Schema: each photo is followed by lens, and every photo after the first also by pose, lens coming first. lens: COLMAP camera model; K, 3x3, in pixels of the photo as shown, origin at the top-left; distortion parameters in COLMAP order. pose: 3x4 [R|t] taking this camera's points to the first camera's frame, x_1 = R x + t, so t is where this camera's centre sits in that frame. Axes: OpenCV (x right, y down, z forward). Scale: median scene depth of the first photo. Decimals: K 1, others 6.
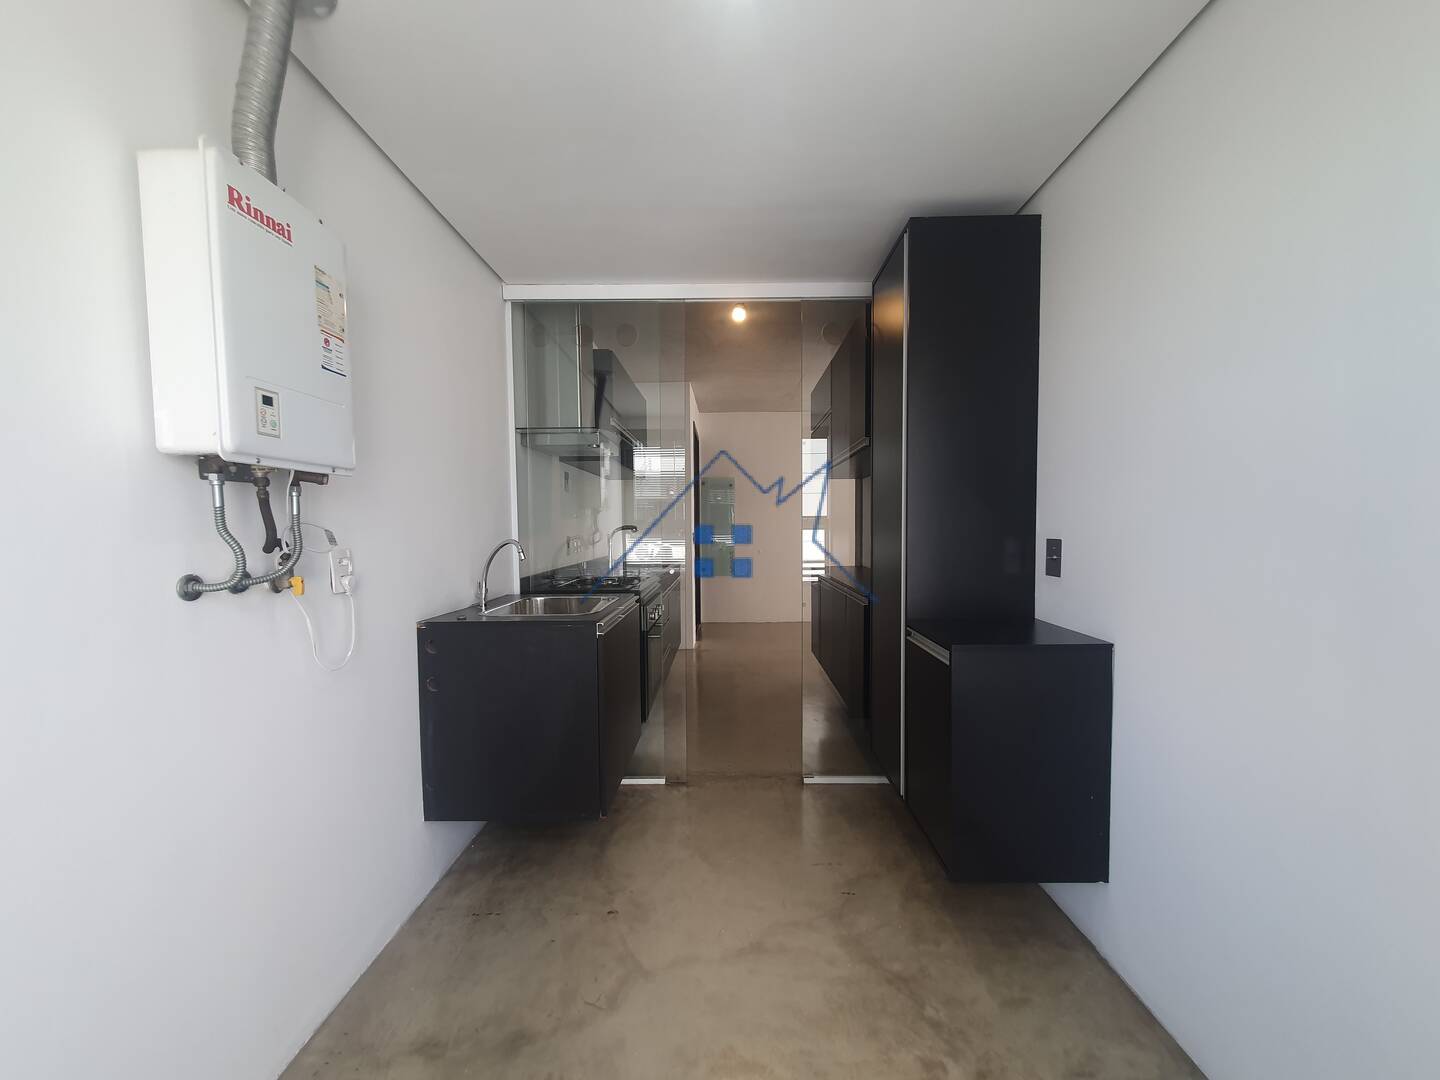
lens RADIAL K [[575.2, 0, 717.1], [0, 575.2, 540.5], [0, 0, 1]] dist [0.009559, 0.000554]
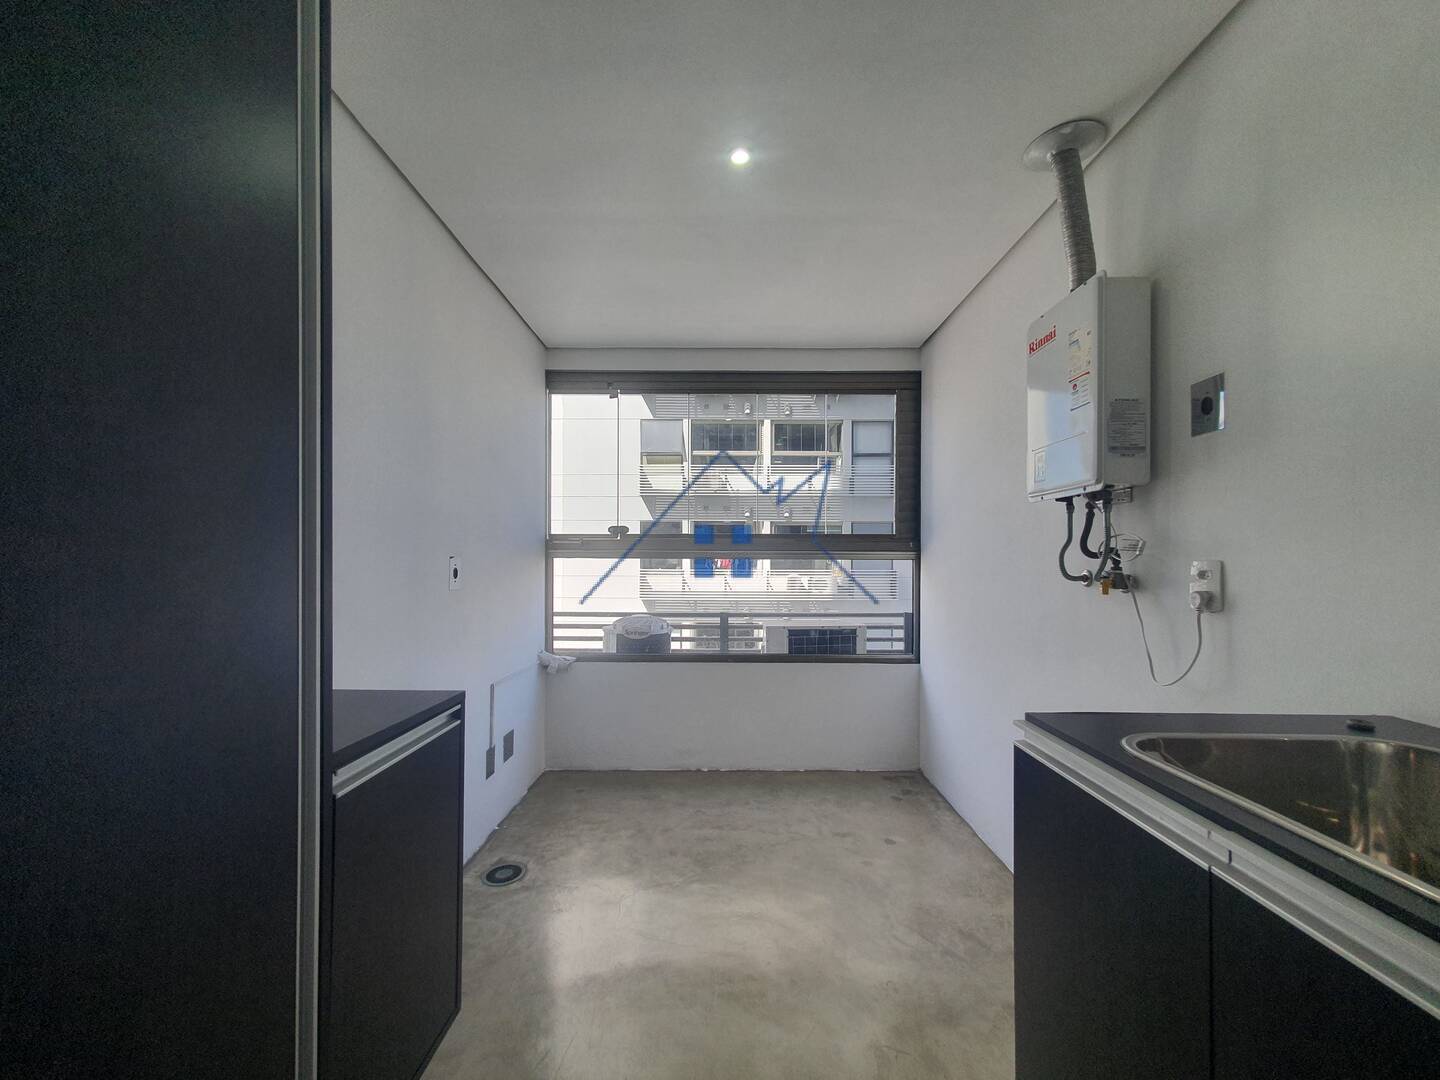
lens RADIAL K [[575.2, 0, 716.6], [0, 575.2, 550.9], [0, 0, 1]] dist [0.009559, 0.000554]
pose [[-0.999934, 0.001495, -0.011350, 0.095574], [0.001370, 0.999938, 0.011025, -0.010717], [0.011366, 0.011009, -0.999875, 2.190607]]
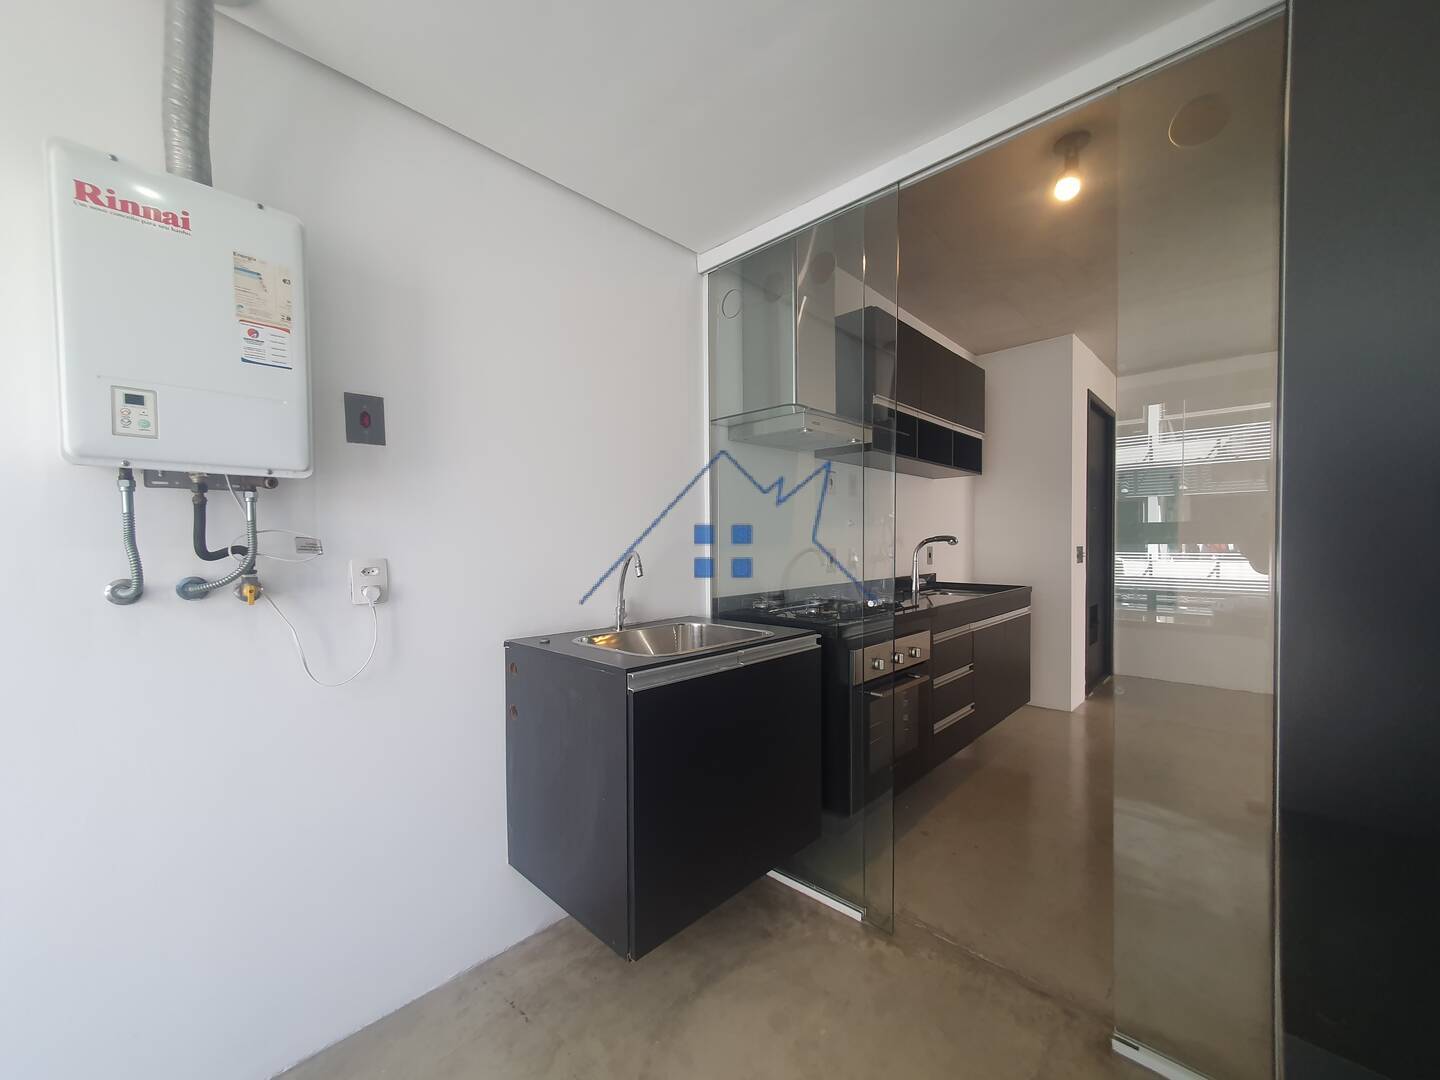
lens RADIAL K [[575.2, 0, 698.6], [0, 575.2, 551.5], [0, 0, 1]] dist [0.009559, 0.000554]
pose [[0.728298, 0.005059, -0.685241, 0.472377], [-0.008920, 0.999958, -0.002098, 0.001125], [0.685202, 0.007641, 0.728313, 0.806060]]
